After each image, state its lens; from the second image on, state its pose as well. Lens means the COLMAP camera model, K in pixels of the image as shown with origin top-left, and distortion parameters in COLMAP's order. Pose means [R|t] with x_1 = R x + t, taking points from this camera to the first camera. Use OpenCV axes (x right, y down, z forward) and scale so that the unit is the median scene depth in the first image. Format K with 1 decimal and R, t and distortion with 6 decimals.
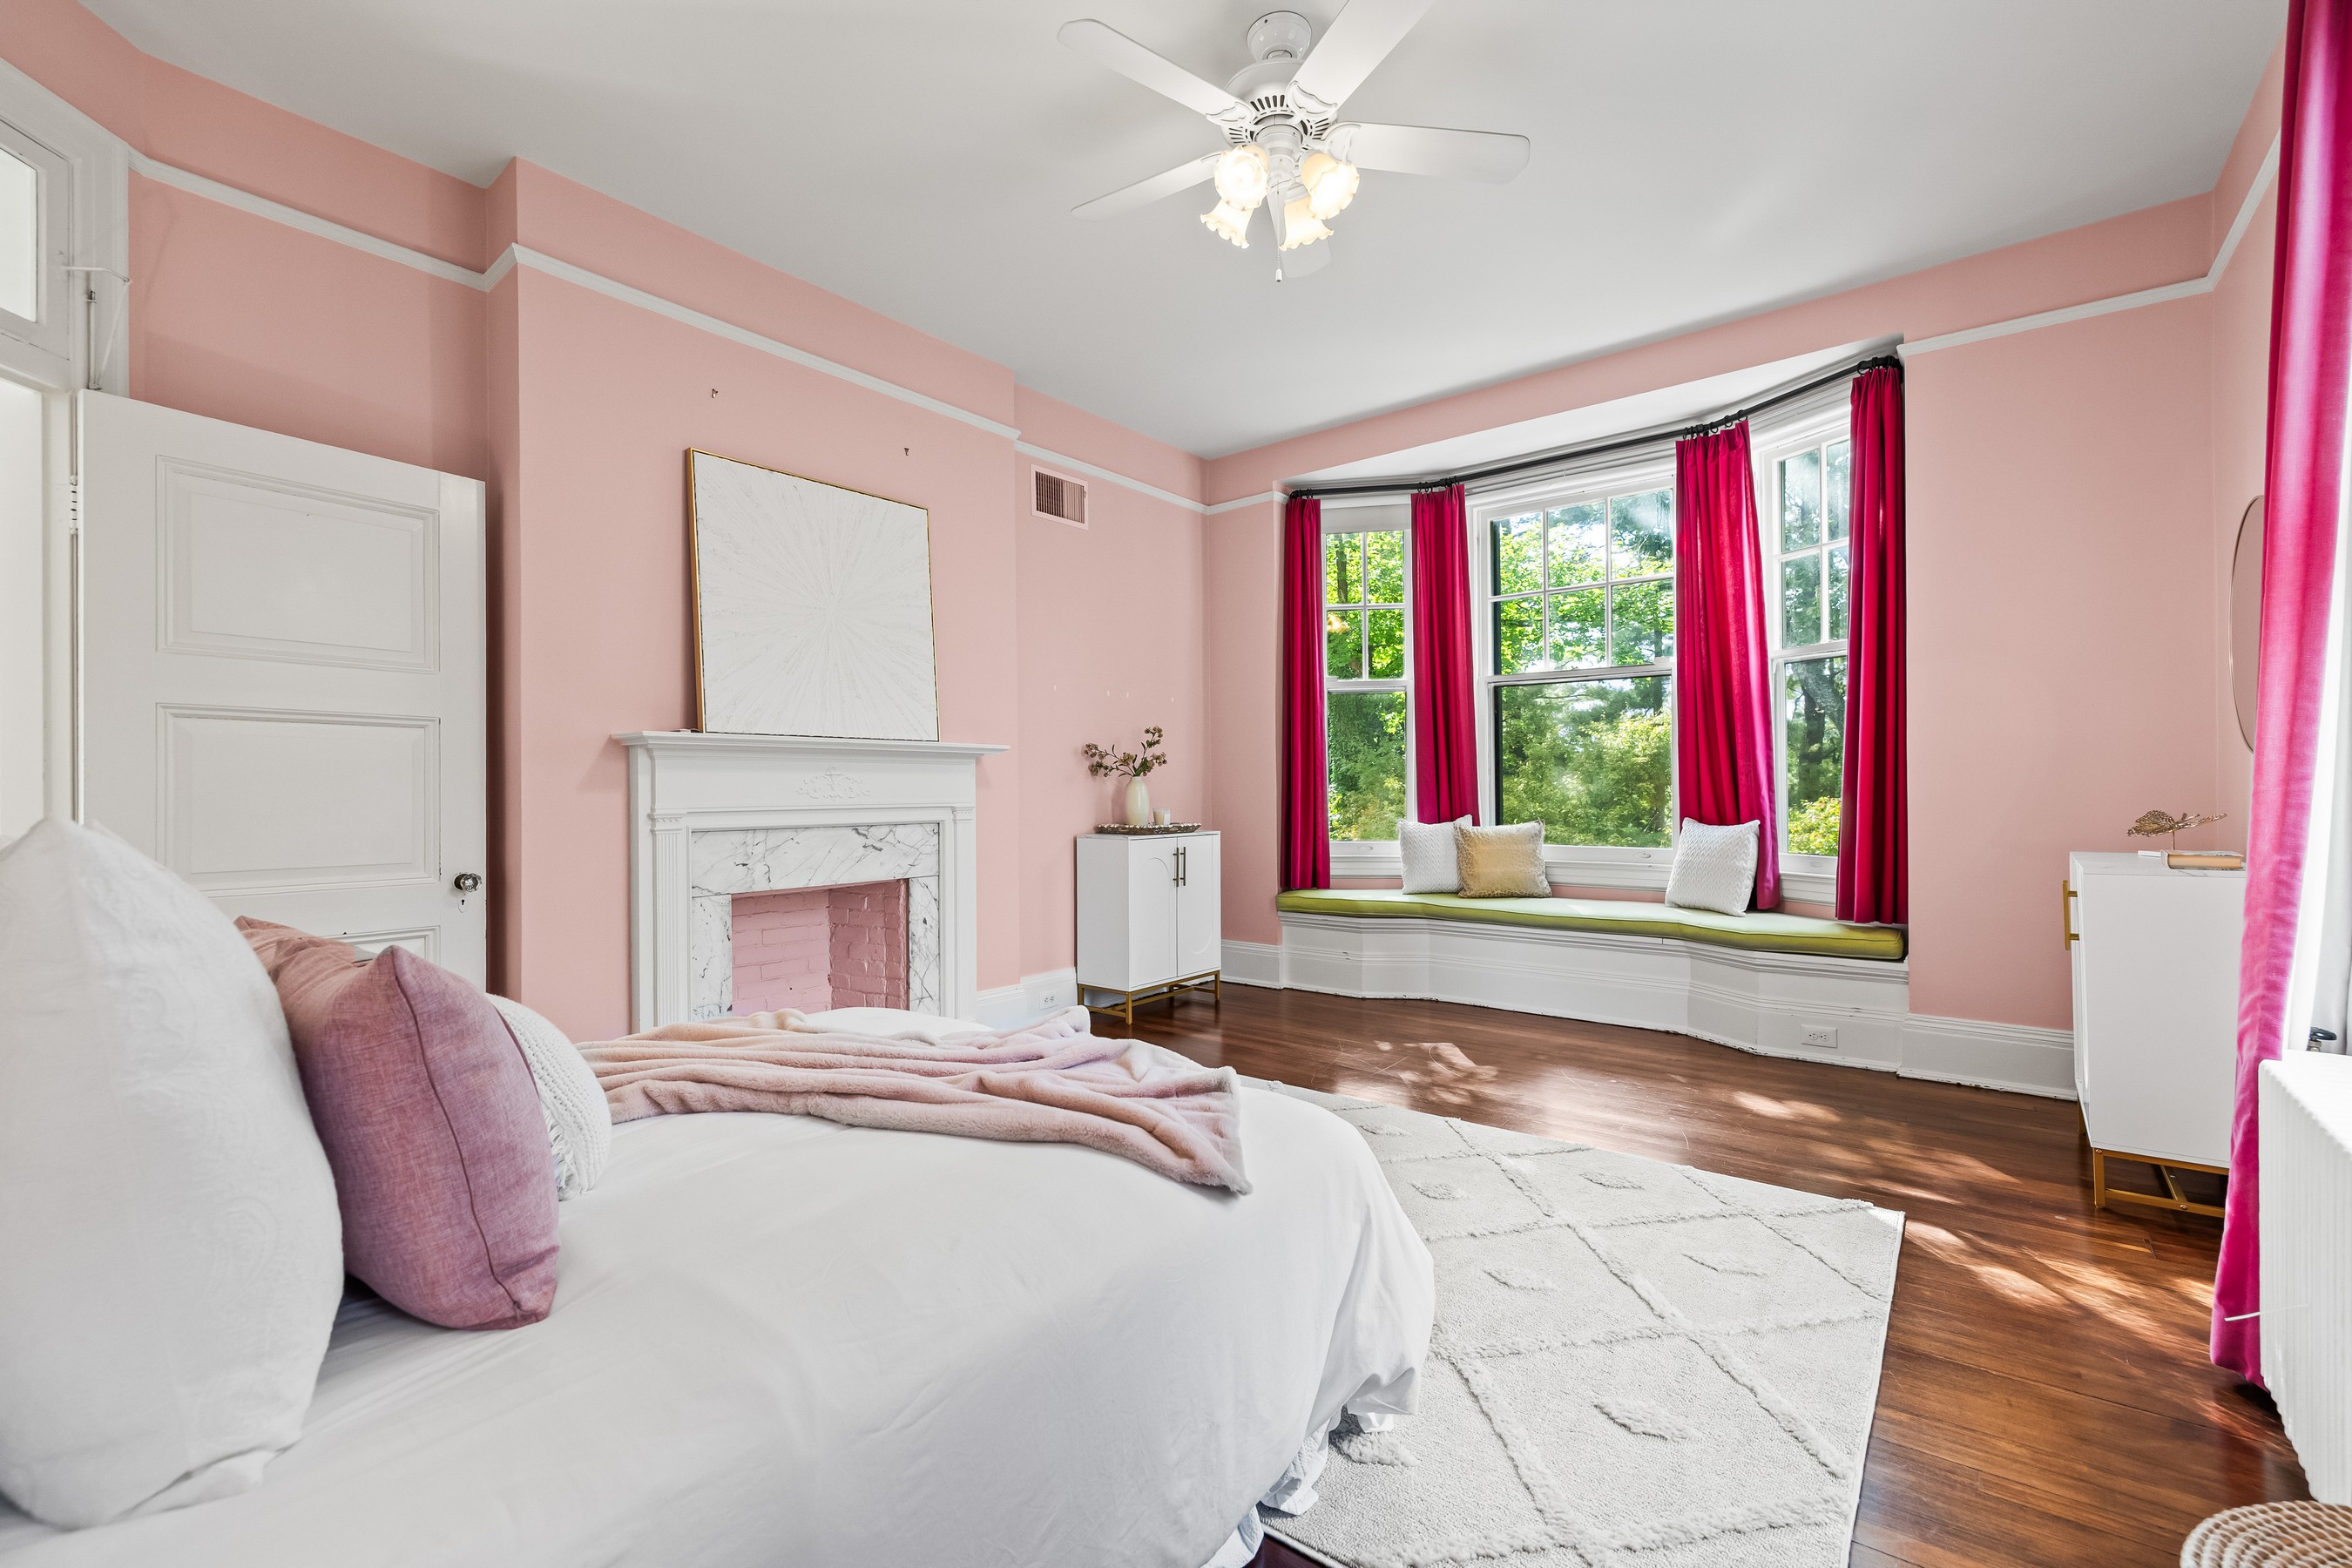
lens RADIAL K [[1004.8, 0, 1179.7], [0, 1004.8, 791.7], [0, 0, 1]] dist [0.001947, 0.000470]
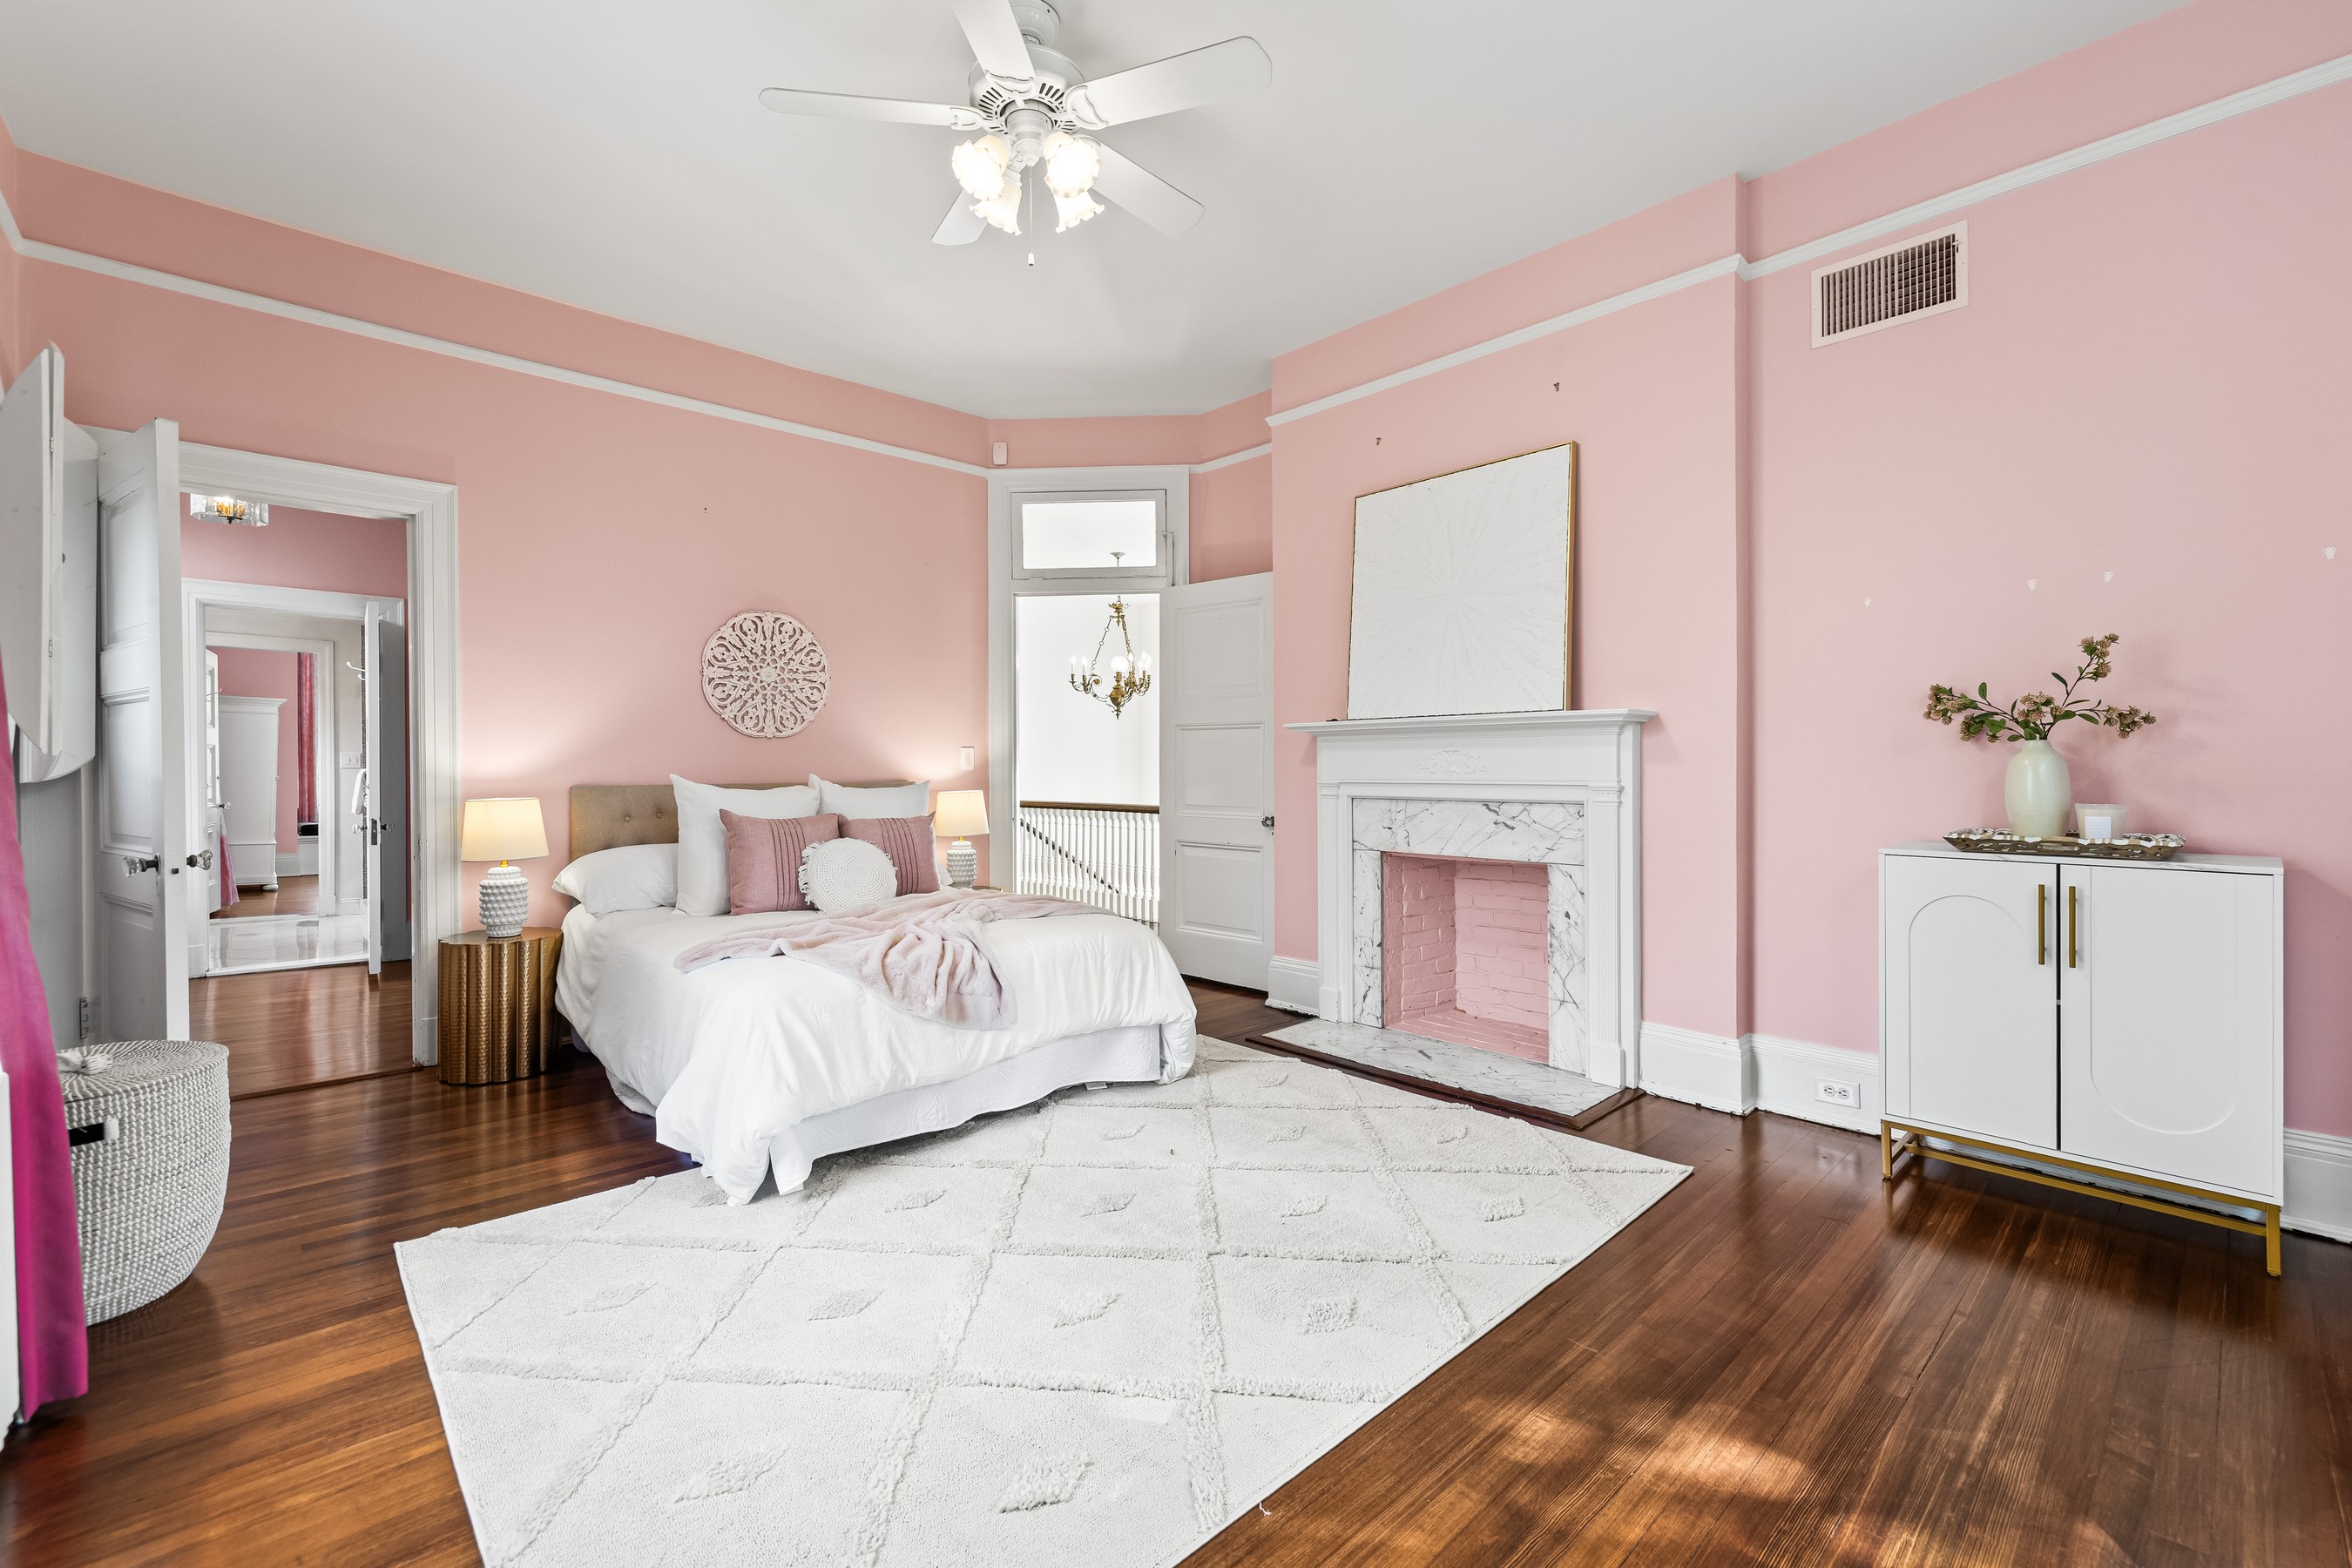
lens RADIAL K [[990.9, 0, 1172.9], [0, 990.9, 774.3], [0, 0, 1]] dist [0.001632, -0.000454]
pose [[-0.153576, 0.012323, -0.988060, 0.727867], [0.001115, 0.999924, 0.012298, -0.005609], [0.988136, 0.000787, -0.153578, 0.883851]]
